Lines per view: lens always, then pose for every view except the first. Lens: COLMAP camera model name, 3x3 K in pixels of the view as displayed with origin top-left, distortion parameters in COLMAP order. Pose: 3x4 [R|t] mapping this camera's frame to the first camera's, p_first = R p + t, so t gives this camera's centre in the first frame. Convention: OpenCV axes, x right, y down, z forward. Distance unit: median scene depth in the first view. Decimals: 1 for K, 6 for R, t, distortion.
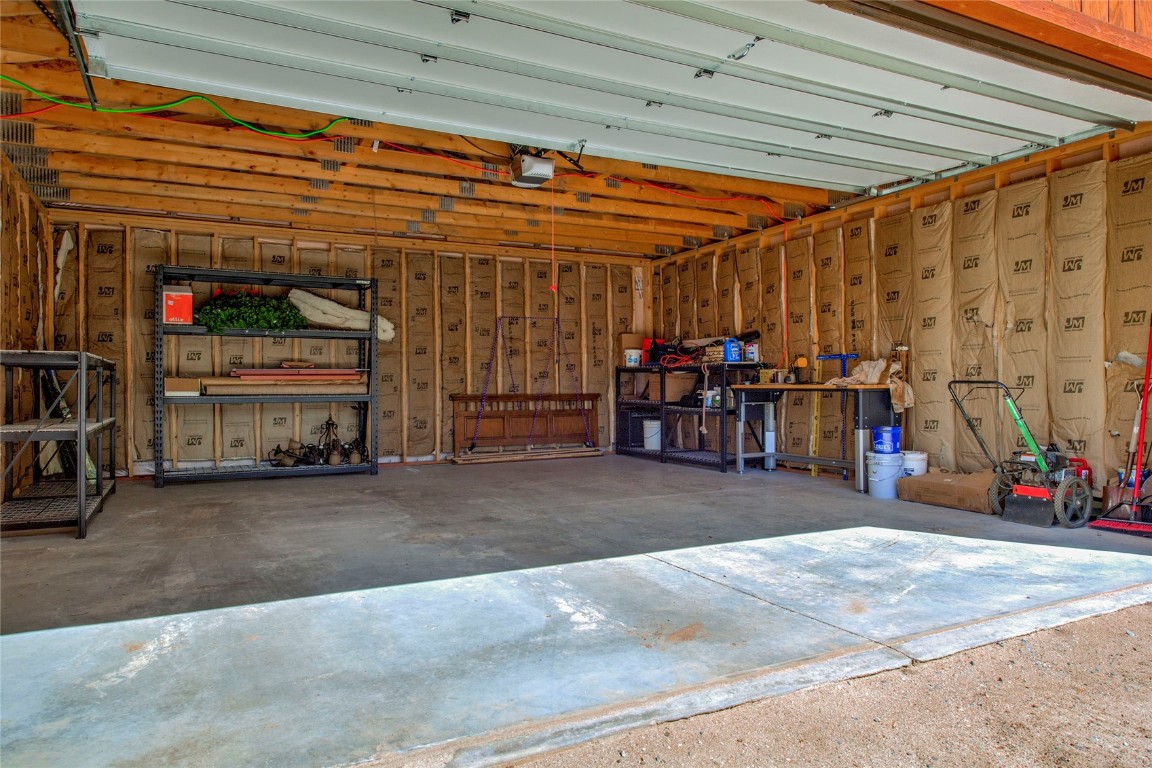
lens RADIAL K [[769.4, 0, 577.0], [0, 769.4, 387.2], [0, 0, 1]] dist [0.005473, -0.002902]
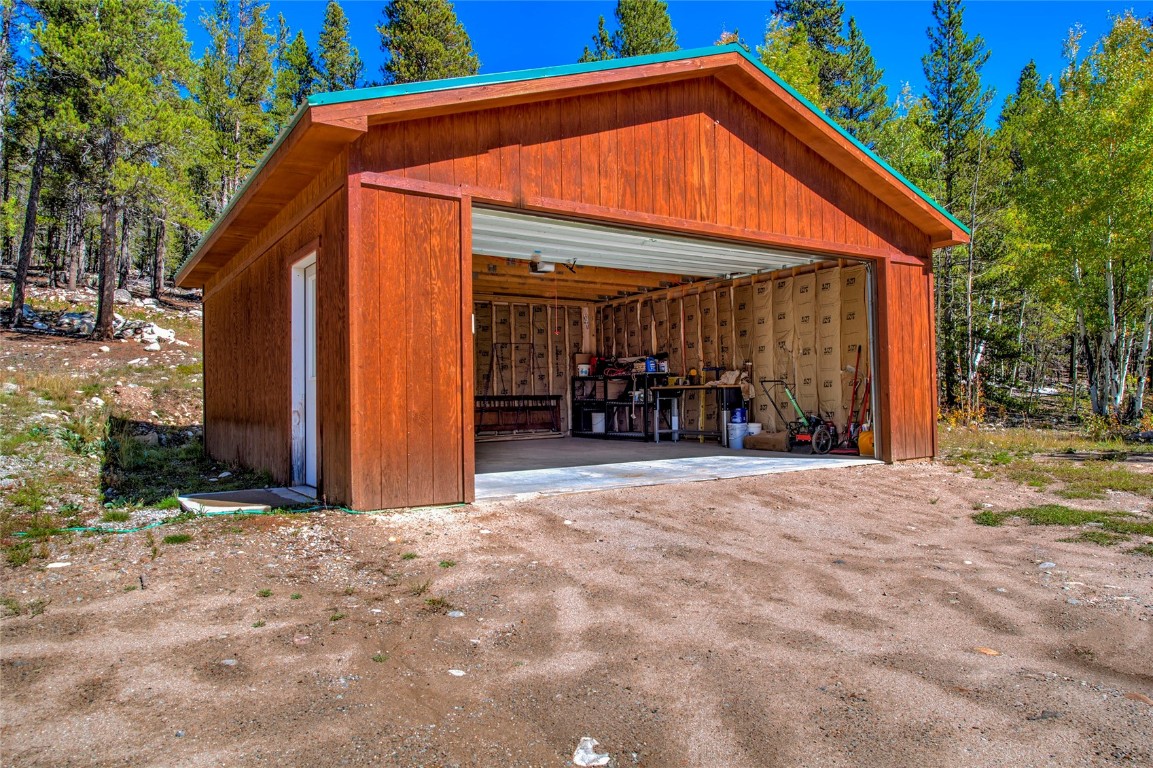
lens RADIAL K [[770.0, 0, 575.8], [0, 770.0, 383.5], [0, 0, 1]] dist [0.005473, -0.002902]
pose [[0.994364, -0.007695, 0.105736, -0.116797], [0.010018, 0.999720, -0.021451, 0.021792], [-0.105541, 0.022390, 0.994163, -0.544421]]
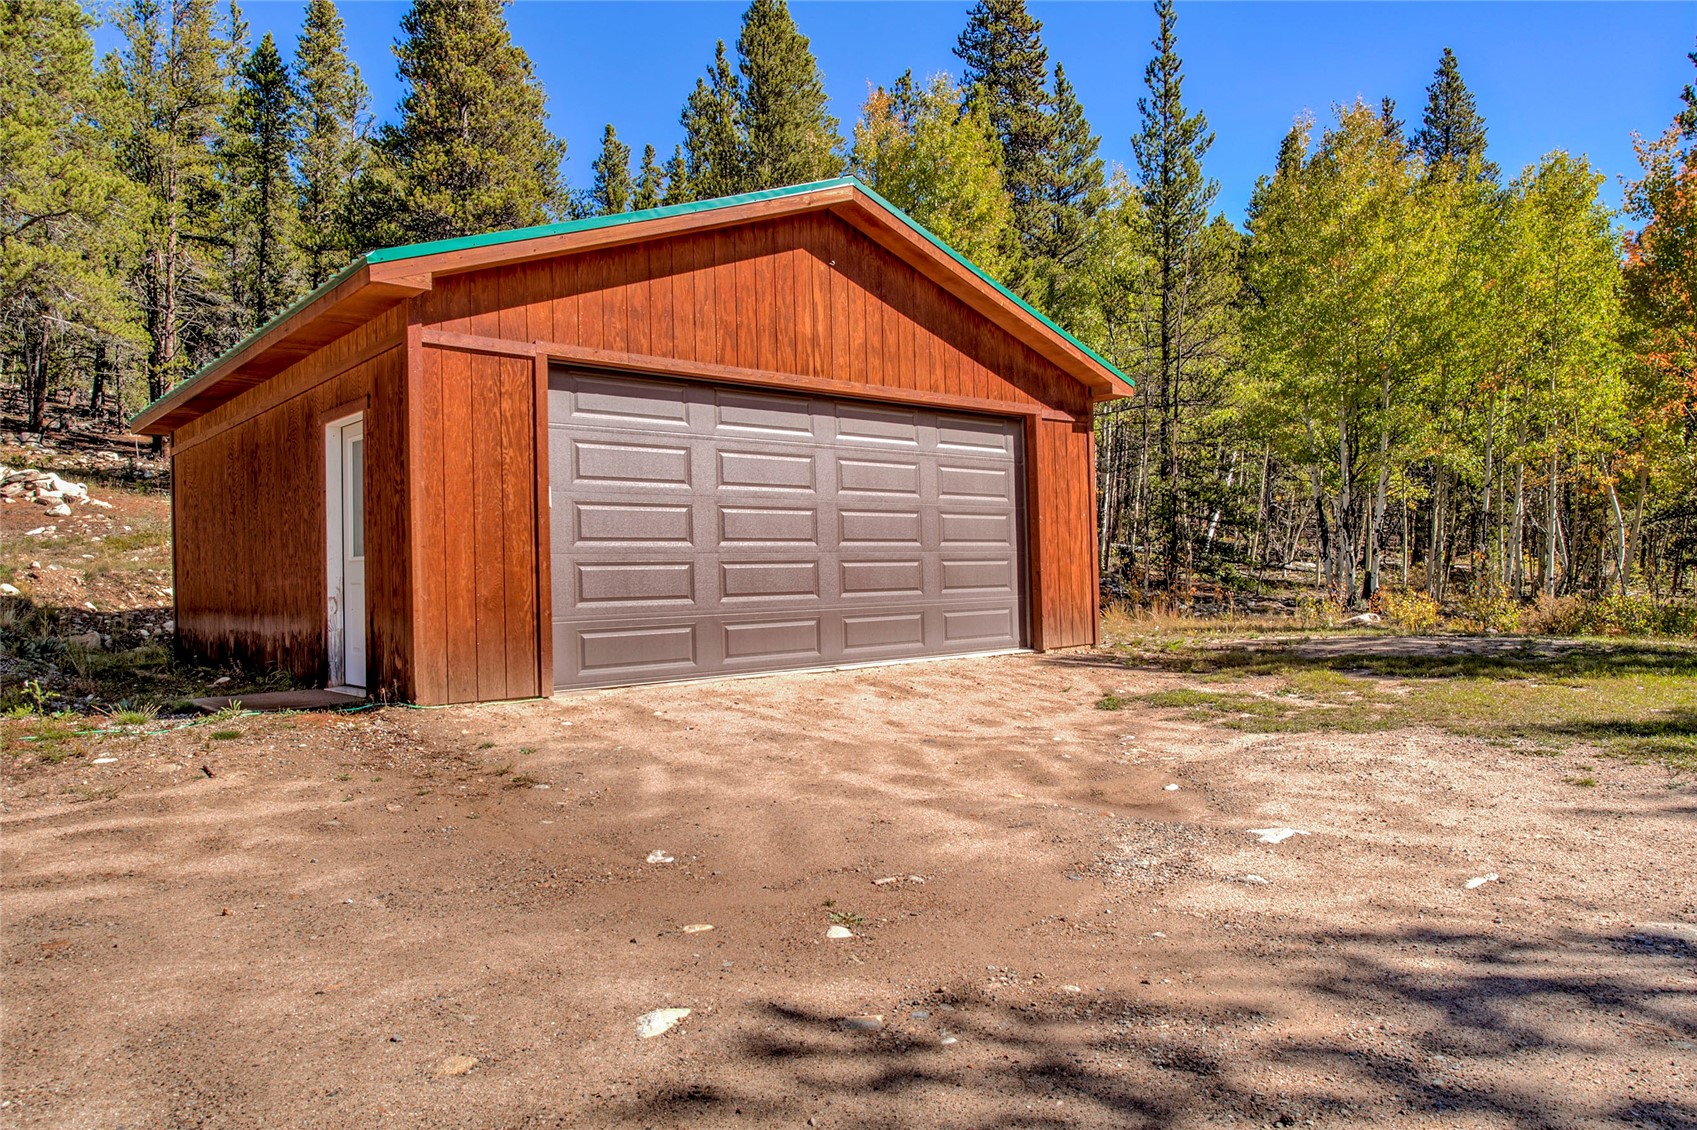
lens RADIAL K [[1133.3, 0, 848.9], [0, 1133.3, 565.9], [0, 0, 1]] dist [0.005473, -0.002902]
pose [[0.970462, -0.014609, 0.240811, -0.123095], [0.018124, 0.999759, -0.012388, 0.023407], [-0.240572, 0.016387, 0.970493, -0.828736]]
